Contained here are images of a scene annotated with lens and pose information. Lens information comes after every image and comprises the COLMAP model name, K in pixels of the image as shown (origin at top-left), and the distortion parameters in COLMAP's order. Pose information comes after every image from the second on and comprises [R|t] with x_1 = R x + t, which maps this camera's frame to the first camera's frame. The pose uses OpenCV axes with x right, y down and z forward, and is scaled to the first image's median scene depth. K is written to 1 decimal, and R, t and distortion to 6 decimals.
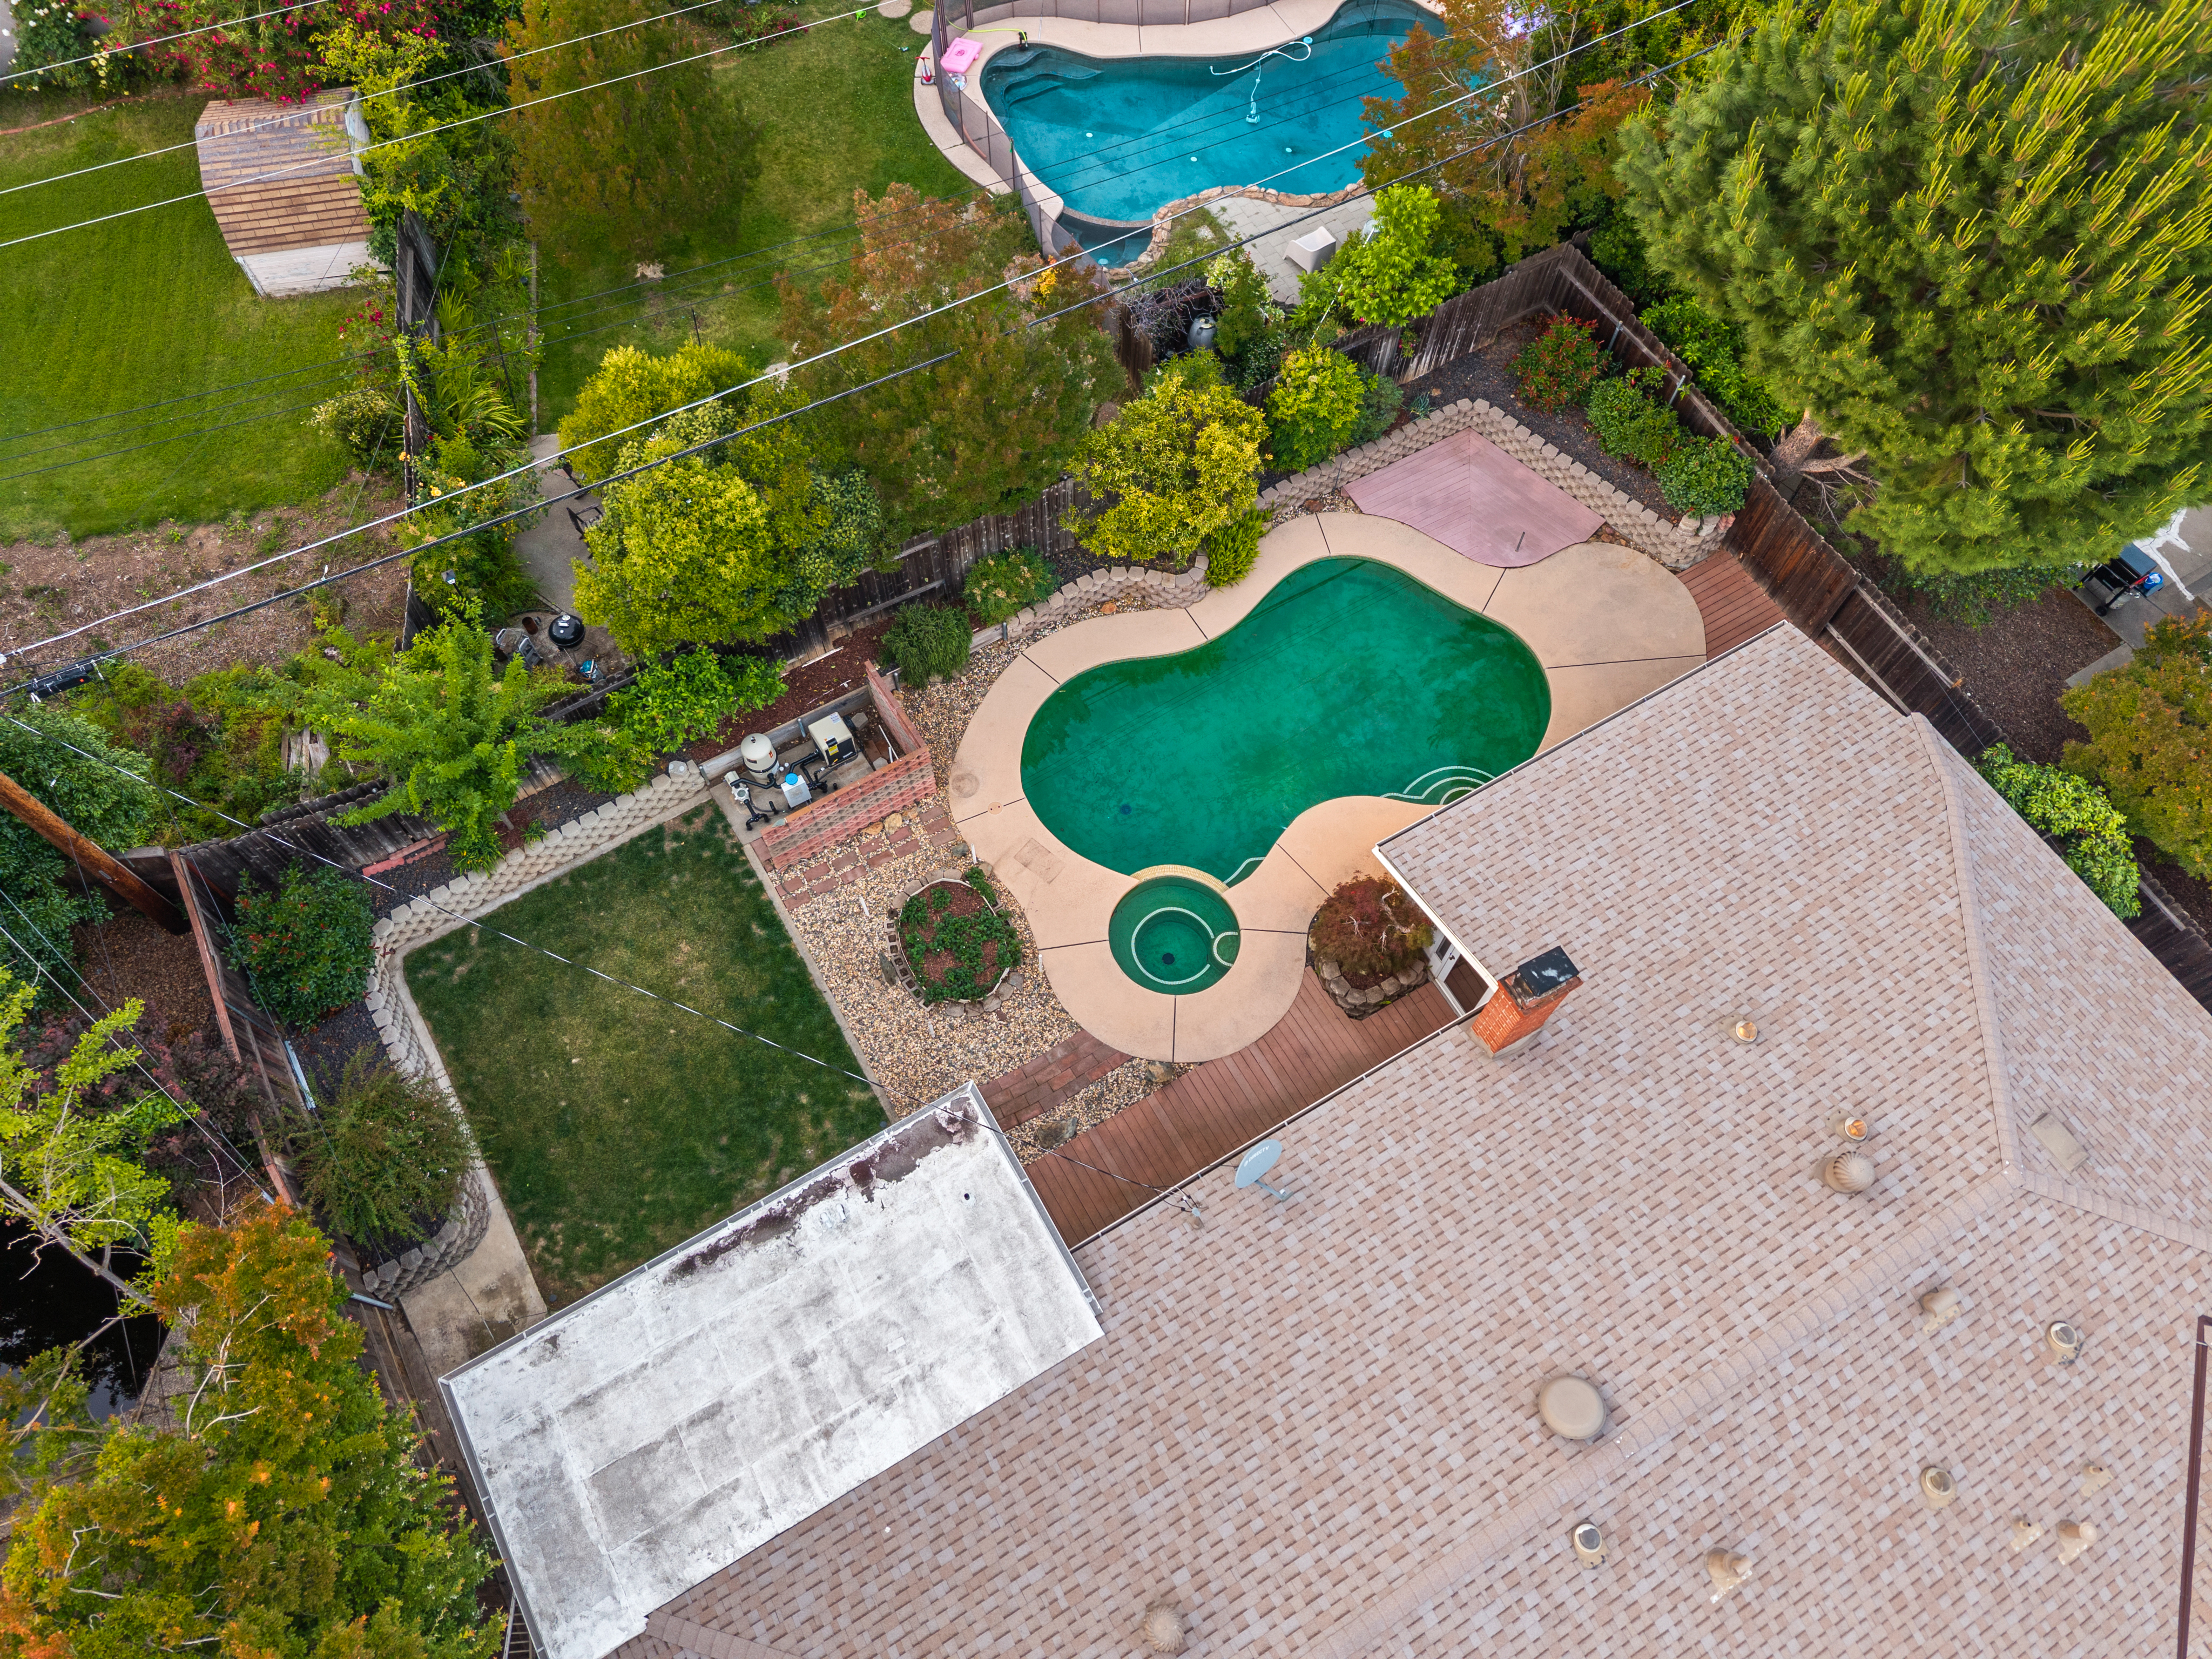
lens RADIAL K [[1488.9, 0, 1106.5], [0, 1488.9, 818.7], [0, 0, 1]] dist [0.094610, -0.103136]
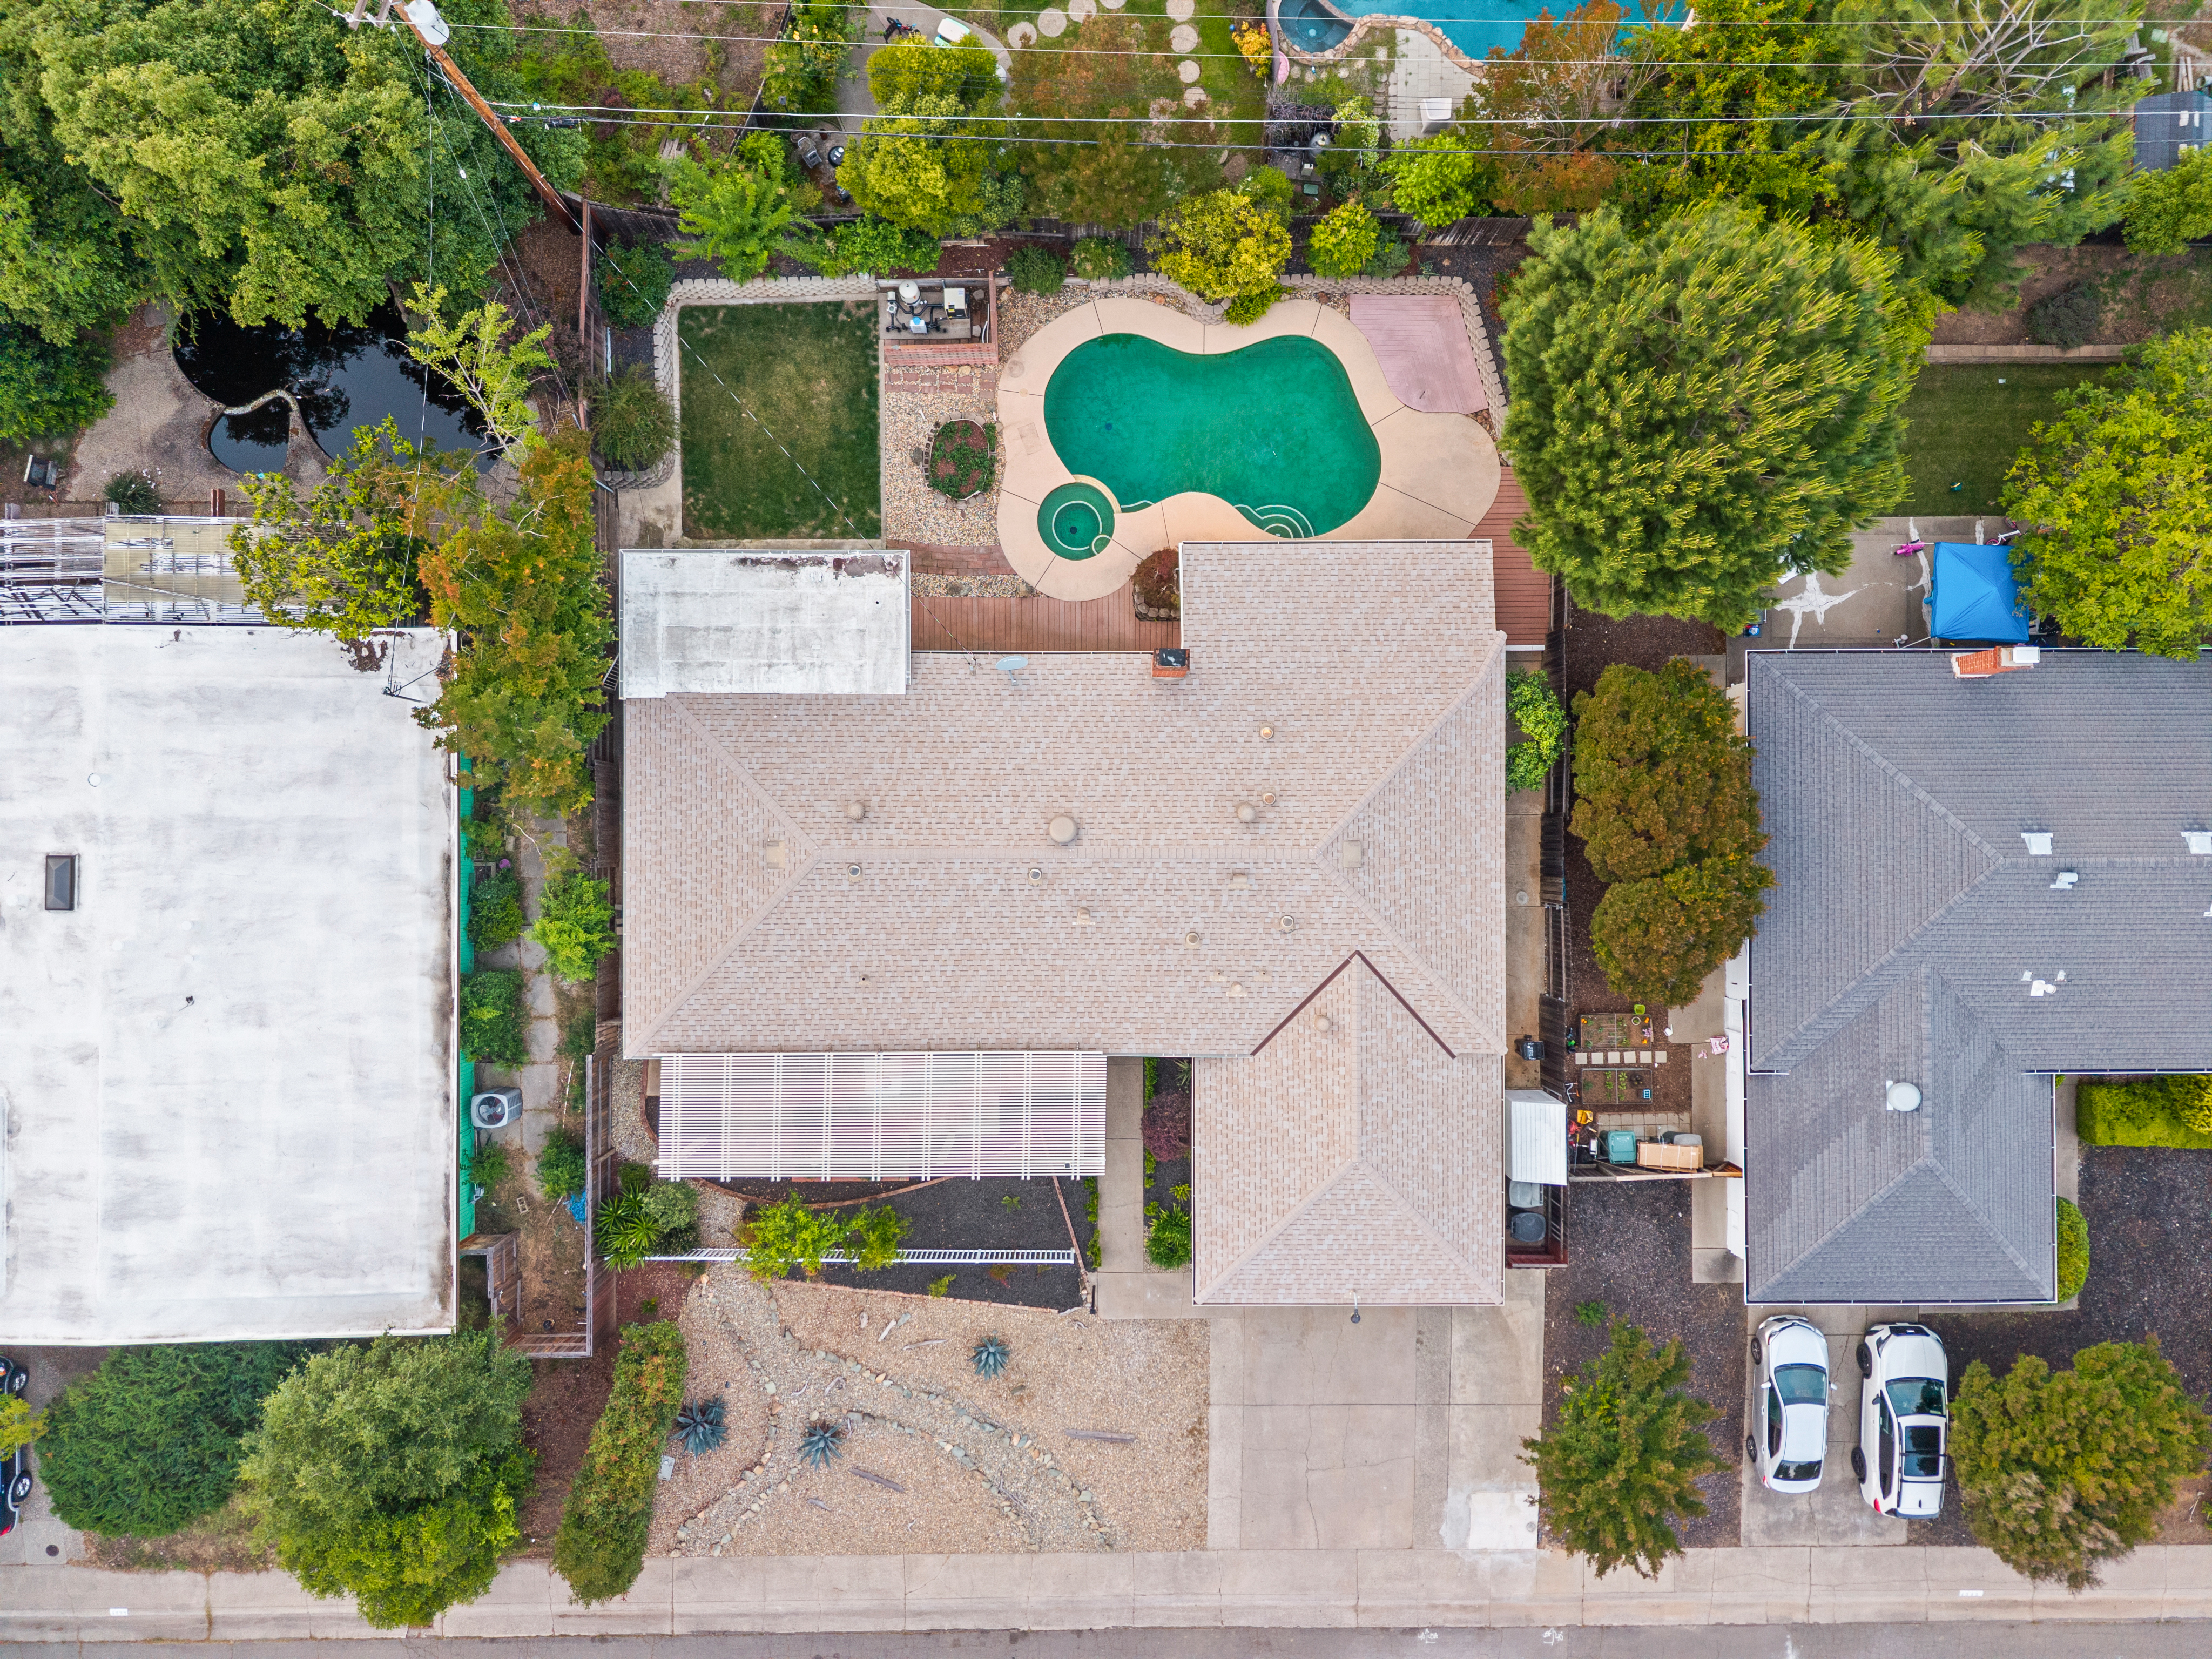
lens RADIAL K [[1489.6, 0, 1106.0], [0, 1489.6, 829.5], [0, 0, 1]] dist [0.035351, -0.034754]
pose [[0.863956, 0.503532, -0.006005, 0.265187], [-0.451009, 0.779033, 0.435544, -0.407679], [0.223988, -0.373582, 0.900148, -0.653701]]
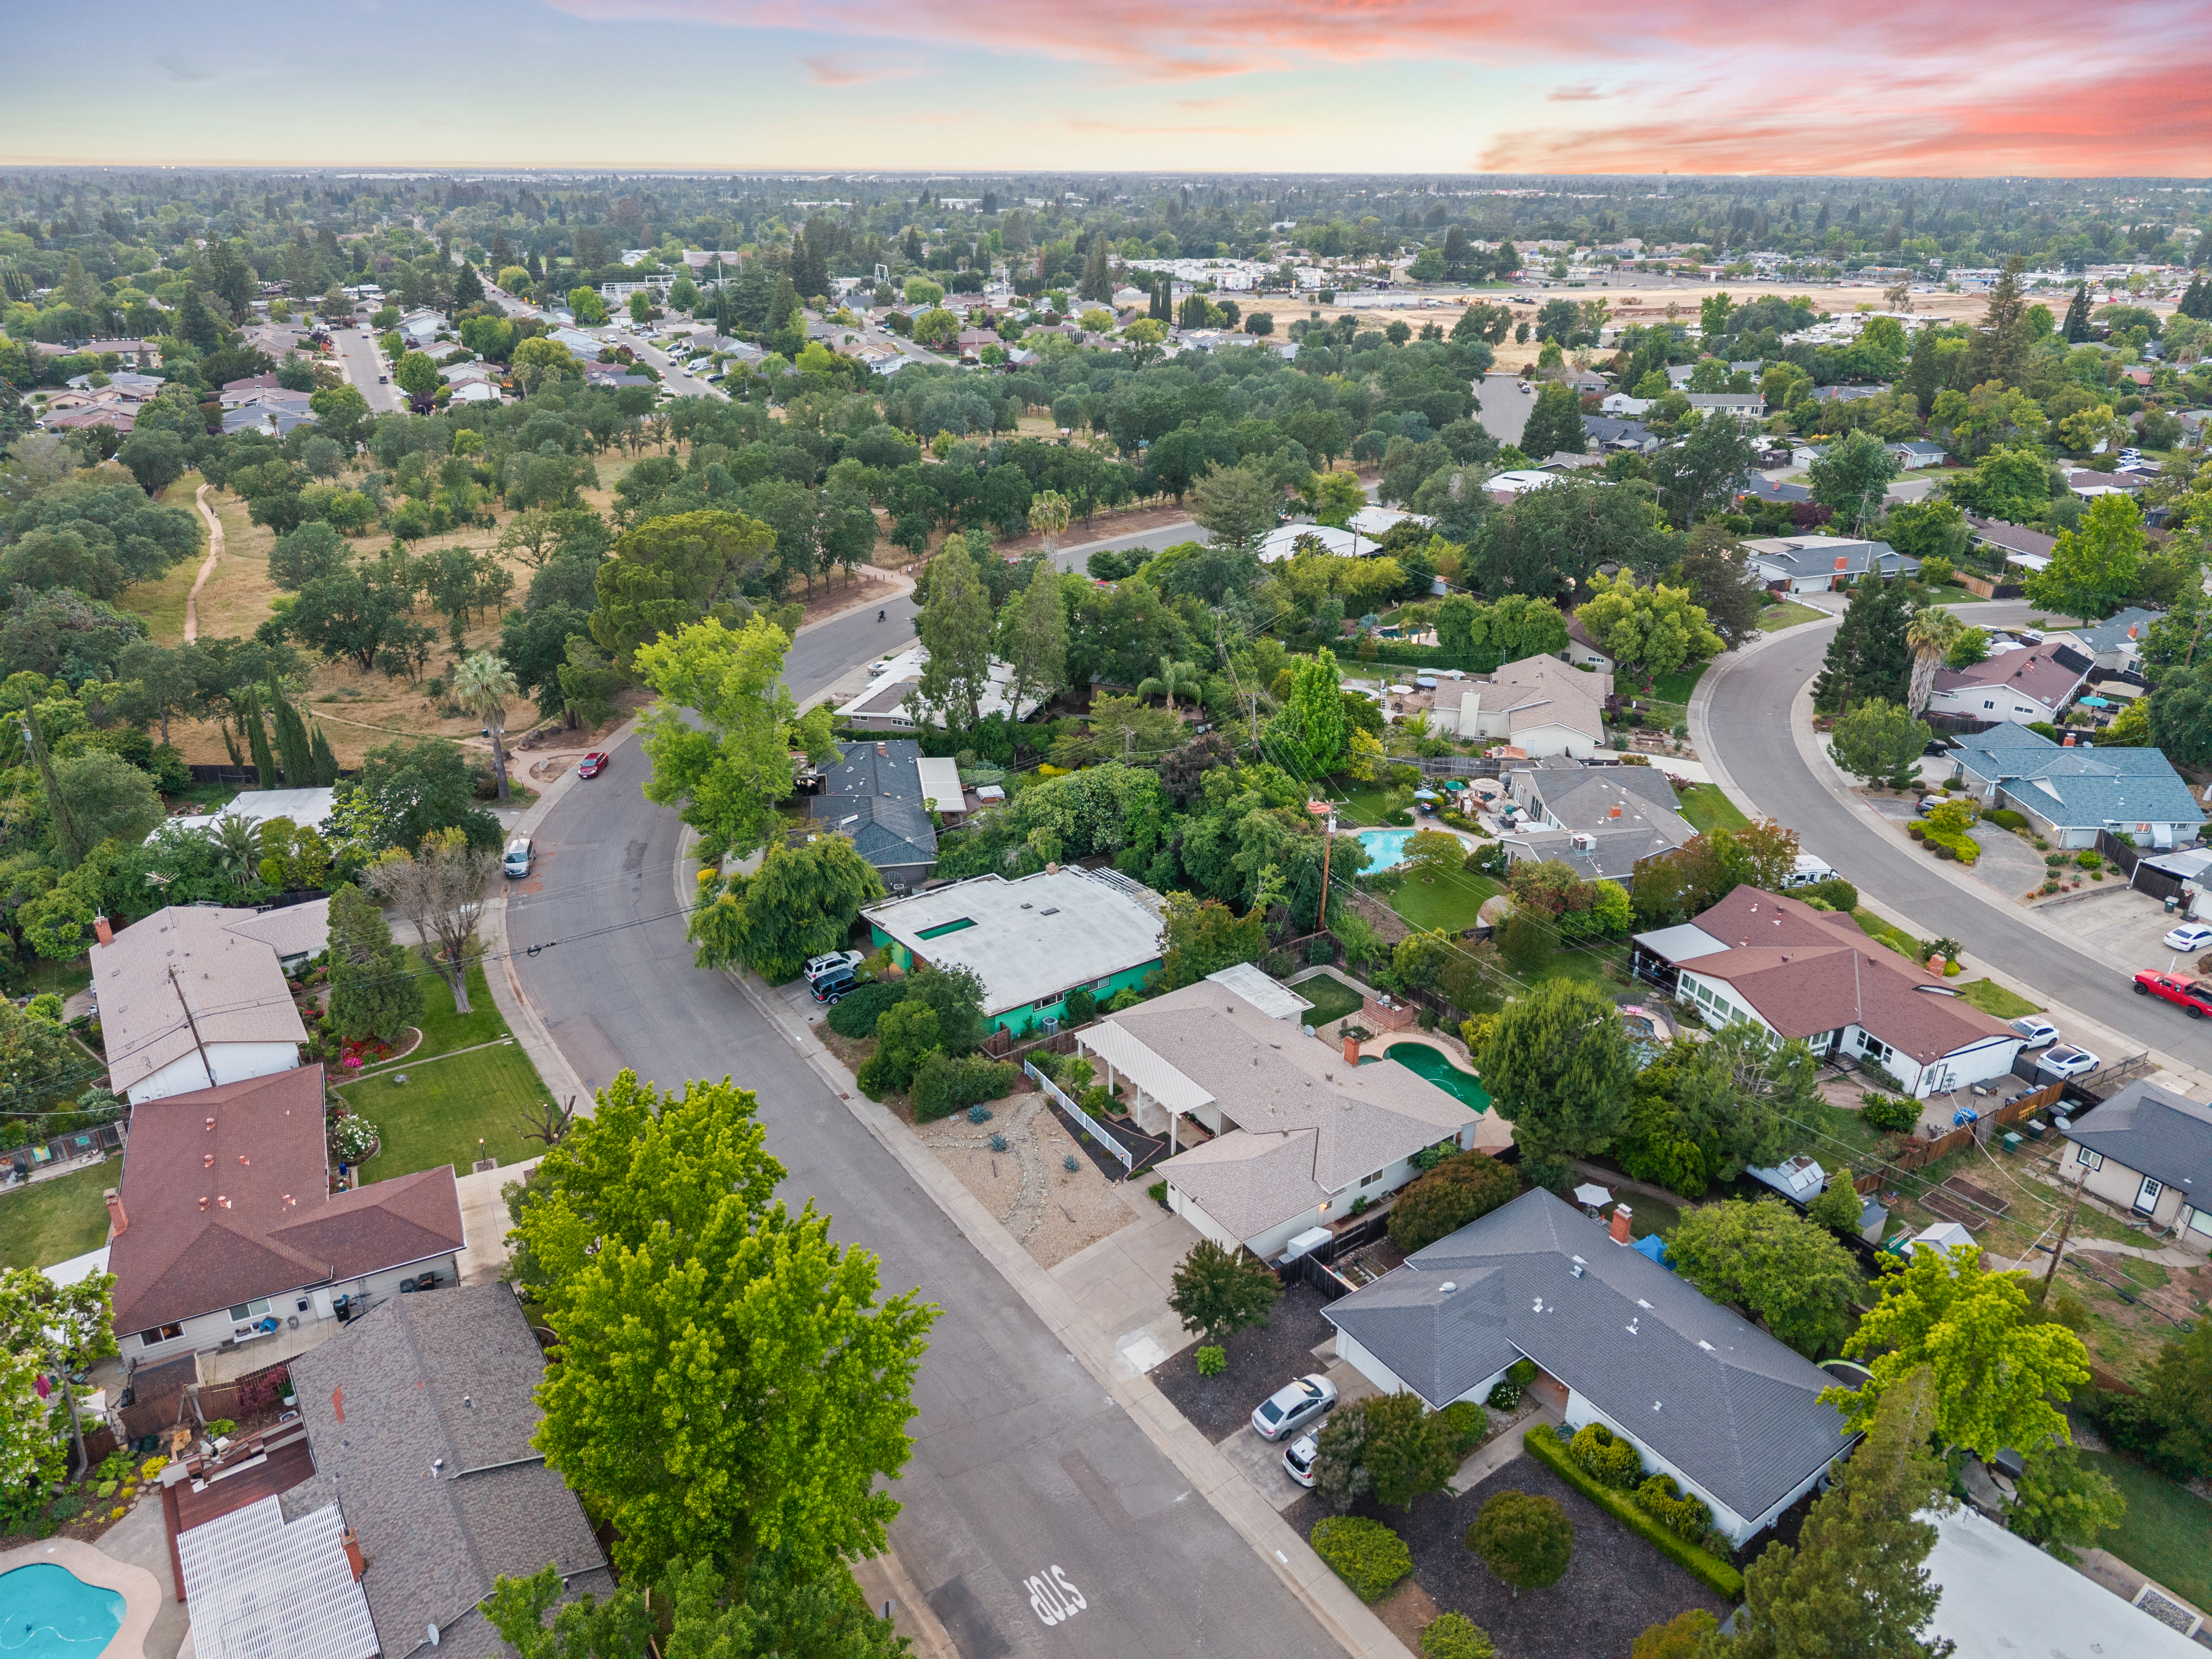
lens RADIAL K [[1489.6, 0, 1106.0], [0, 1489.6, 829.5], [0, 0, 1]] dist [0.035351, -0.034754]
pose [[0.081304, 0.395057, -0.915052, 3.652300], [-0.895927, 0.431229, 0.106571, 0.019158], [0.436698, 0.811155, 0.389002, -1.522435]]
